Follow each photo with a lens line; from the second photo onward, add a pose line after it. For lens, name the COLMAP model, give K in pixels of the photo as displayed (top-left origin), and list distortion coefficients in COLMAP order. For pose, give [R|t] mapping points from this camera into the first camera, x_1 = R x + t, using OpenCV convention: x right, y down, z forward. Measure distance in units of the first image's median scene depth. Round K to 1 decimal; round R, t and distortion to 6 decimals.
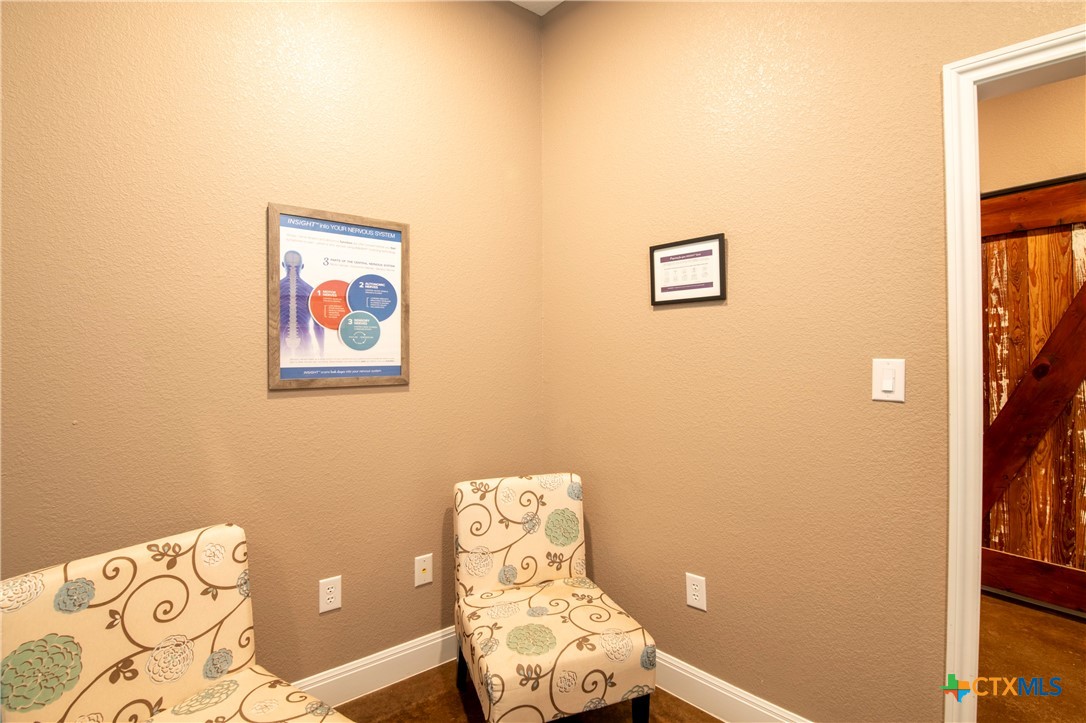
lens RADIAL K [[473.1, 0, 542.1], [0, 473.1, 356.9], [0, 0, 1]] dist [-0.019024, -0.000494]
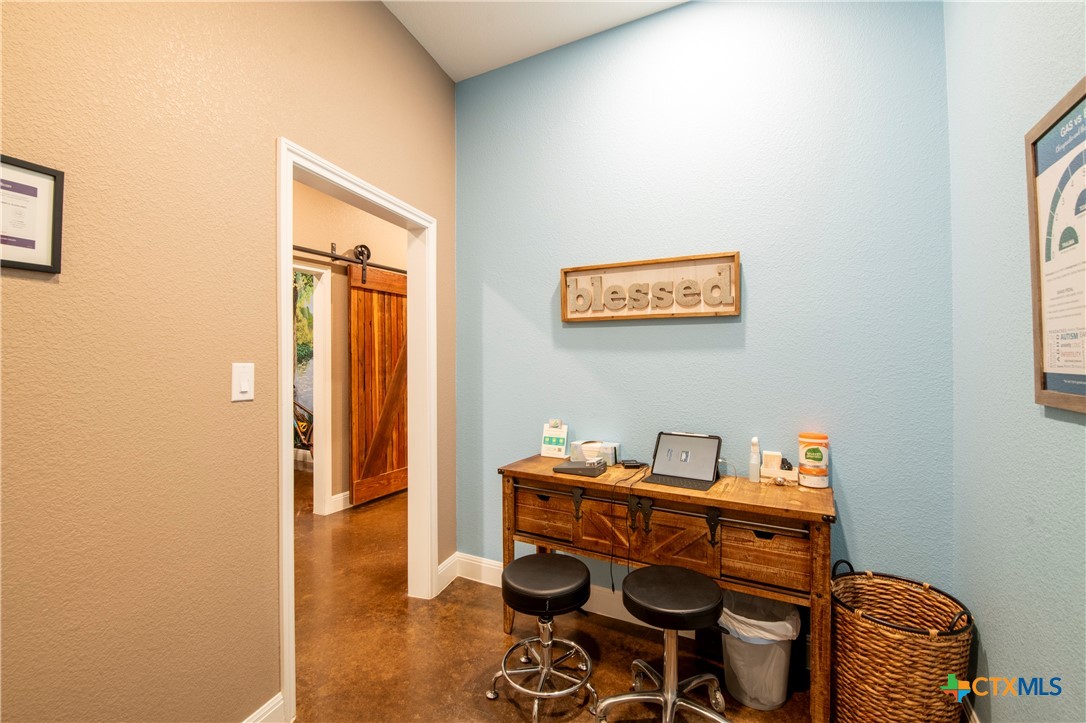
lens RADIAL K [[473.1, 0, 542.1], [0, 473.1, 356.9], [0, 0, 1]] dist [-0.019024, -0.000494]
pose [[-0.431349, 0.004544, 0.902174, -0.573407], [0.006350, 0.999978, -0.002001, -0.003669], [-0.902163, 0.004866, -0.431368, 0.827548]]
